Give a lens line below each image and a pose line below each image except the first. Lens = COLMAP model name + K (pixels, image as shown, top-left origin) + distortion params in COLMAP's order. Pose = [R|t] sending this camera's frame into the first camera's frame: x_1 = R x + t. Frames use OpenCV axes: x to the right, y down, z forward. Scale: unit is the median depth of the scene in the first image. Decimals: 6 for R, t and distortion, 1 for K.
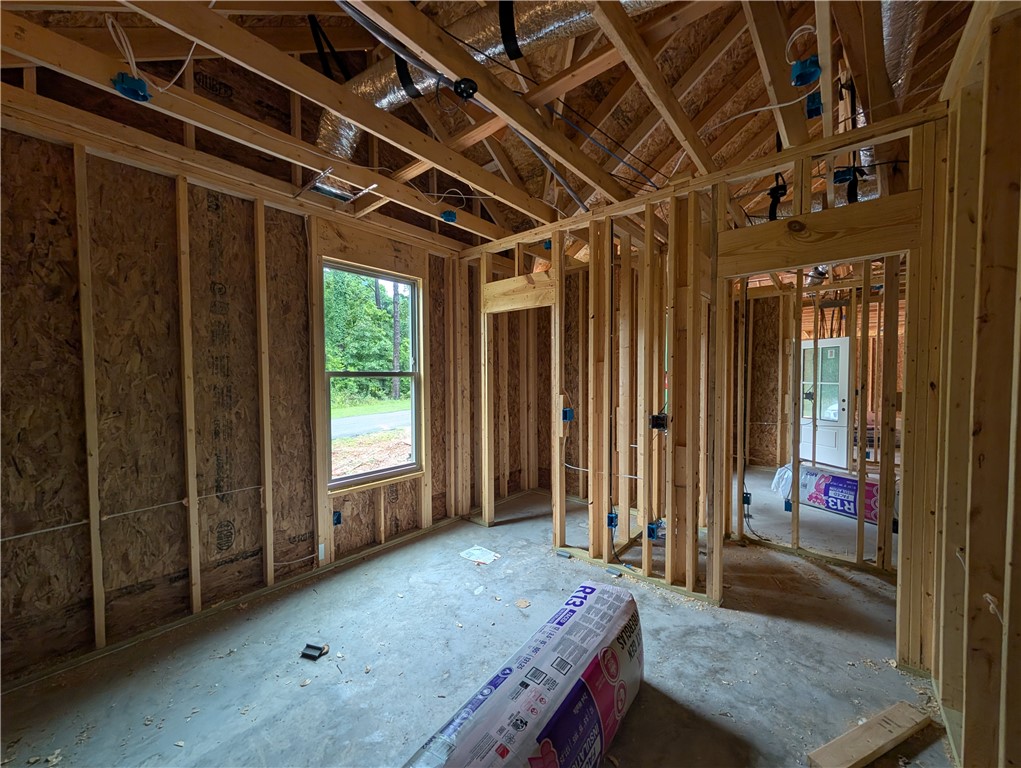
lens RADIAL K [[385.7, 0, 513.3], [0, 385.7, 387.0], [0, 0, 1]] dist [0.001551, -0.000012]
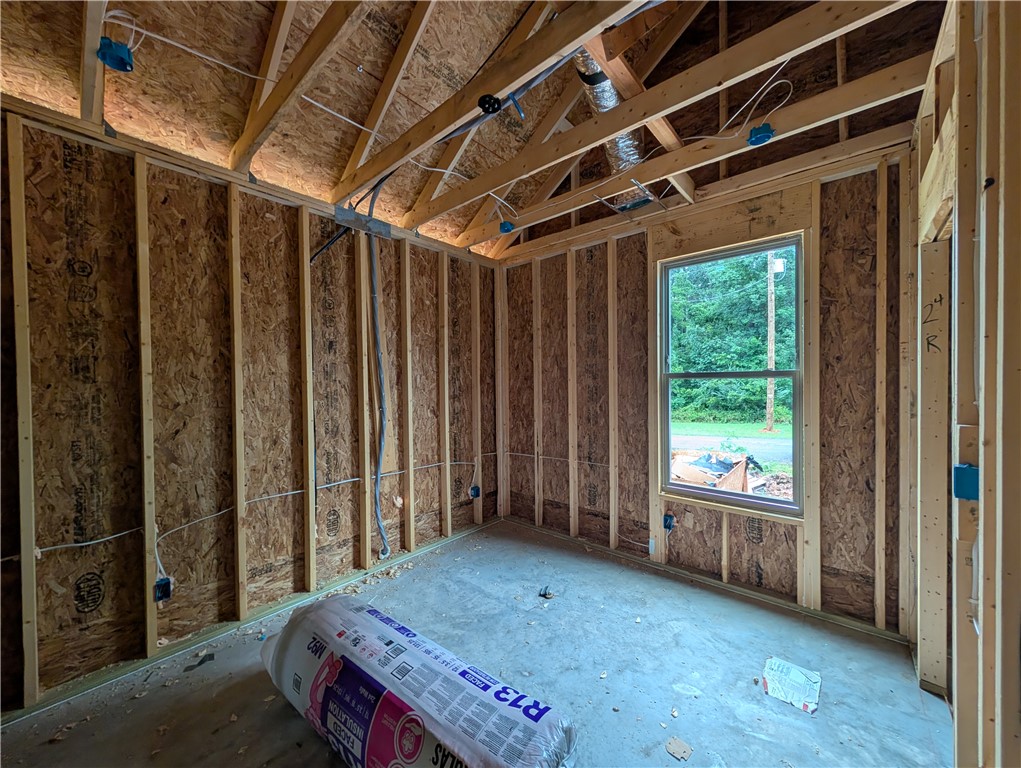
lens RADIAL K [[385.7, 0, 513.3], [0, 385.7, 387.0], [0, 0, 1]] dist [0.001551, -0.000012]
pose [[-0.014058, 0.017085, -0.999755, 0.567322], [-0.018635, 0.999676, 0.017346, -0.015503], [0.999728, 0.018874, -0.013735, 0.662229]]
